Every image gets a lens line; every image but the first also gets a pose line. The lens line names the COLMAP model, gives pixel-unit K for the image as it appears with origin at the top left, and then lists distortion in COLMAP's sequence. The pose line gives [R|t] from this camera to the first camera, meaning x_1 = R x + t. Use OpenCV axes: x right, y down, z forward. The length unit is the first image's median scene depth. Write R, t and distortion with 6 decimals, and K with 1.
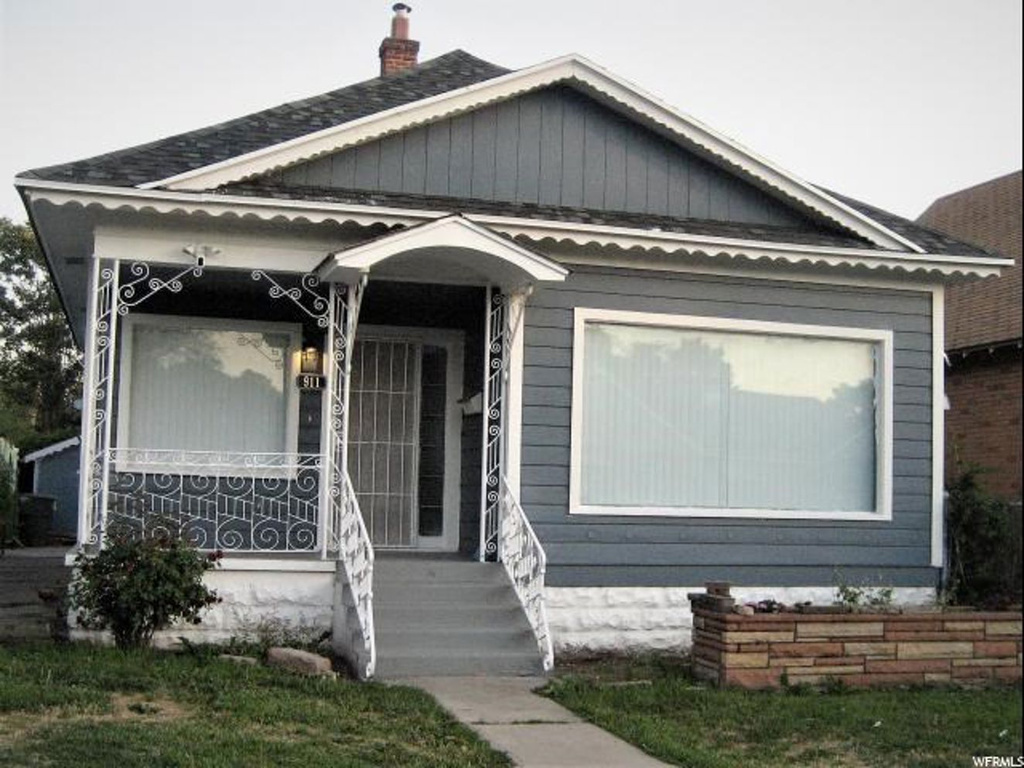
lens RADIAL K [[1070.1, 0, 519.0], [0, 1070.1, 376.9], [0, 0, 1]] dist [-0.138147, 0.164578]
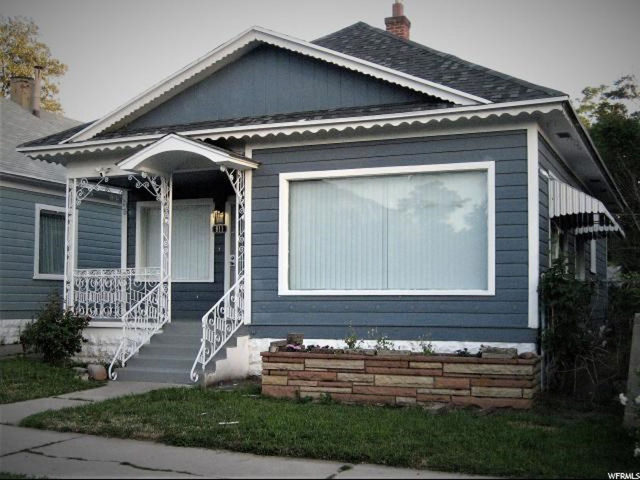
lens RADIAL K [[668.8, 0, 324.4], [0, 668.8, 235.6], [0, 0, 1]] dist [-0.138147, 0.164578]
pose [[0.855452, -0.073800, -0.512597, 0.673120], [0.081607, 0.996638, -0.007299, 0.048463], [0.511412, -0.035588, 0.858599, 0.133895]]
